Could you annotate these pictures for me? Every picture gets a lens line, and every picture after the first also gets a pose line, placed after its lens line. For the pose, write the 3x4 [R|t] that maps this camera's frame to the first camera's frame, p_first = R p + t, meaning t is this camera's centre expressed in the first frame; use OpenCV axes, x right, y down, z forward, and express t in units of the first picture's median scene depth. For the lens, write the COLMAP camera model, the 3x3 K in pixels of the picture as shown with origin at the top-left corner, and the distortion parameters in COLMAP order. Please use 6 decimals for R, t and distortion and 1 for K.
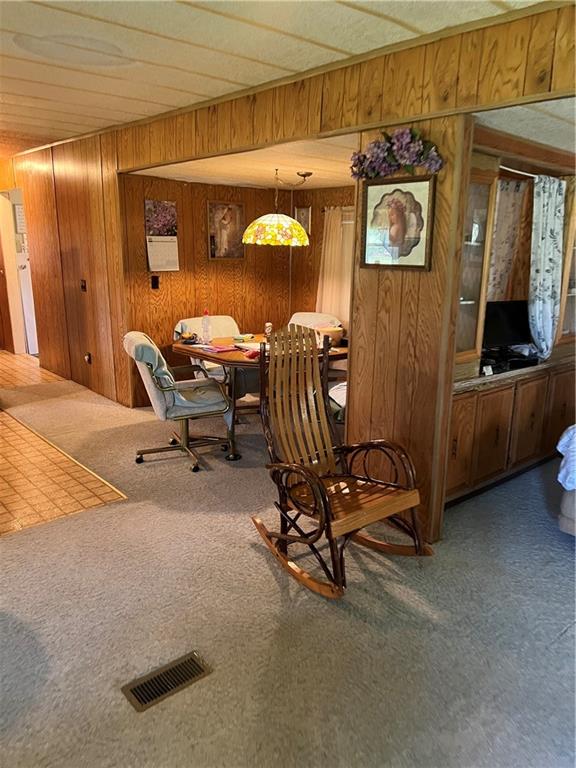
lens RADIAL K [[575.9, 0, 288.0], [0, 575.9, 384.0], [0, 0, 1]] dist [0.091016, -0.090613]
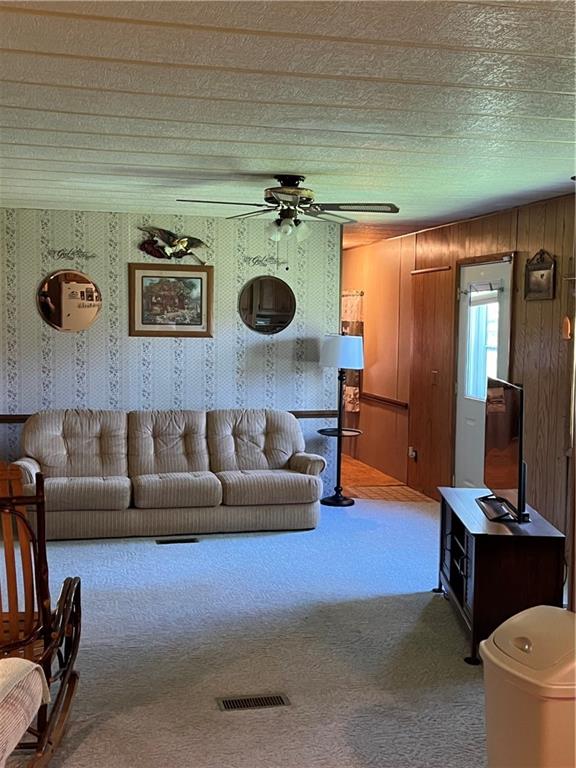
lens RADIAL K [[943.2, 0, 288.0], [0, 943.2, 384.0], [0, 0, 1]] dist [-0.000764, -0.001989]
pose [[-0.885024, -0.061580, 0.461455, -0.600263], [0.087357, 0.951639, 0.294536, -0.352081], [-0.457276, 0.300982, -0.836844, 1.291889]]
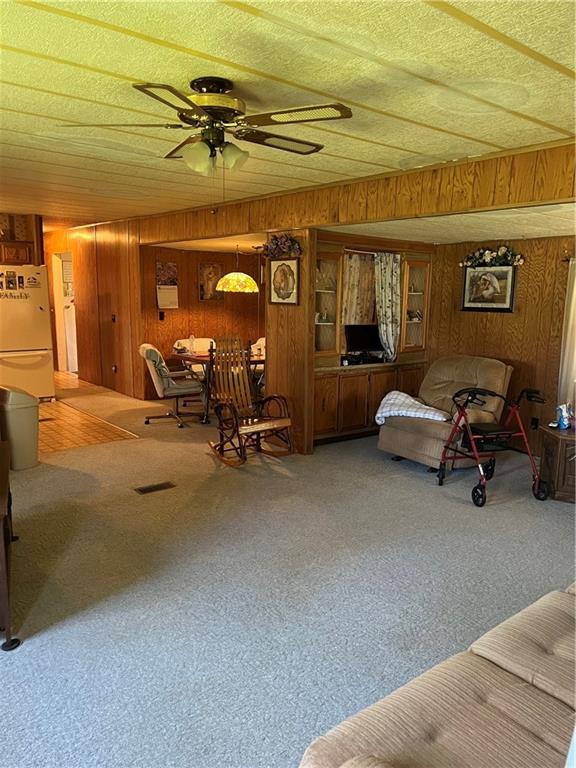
lens RADIAL K [[583.7, 0, 274.7], [0, 583.7, 381.9], [0, 0, 1]] dist [0.217910, -0.381594]
pose [[0.998668, 0.007275, -0.051075, 0.193110], [-0.011383, 0.996682, -0.080594, 0.155839], [0.050319, 0.081068, 0.995438, -0.664894]]
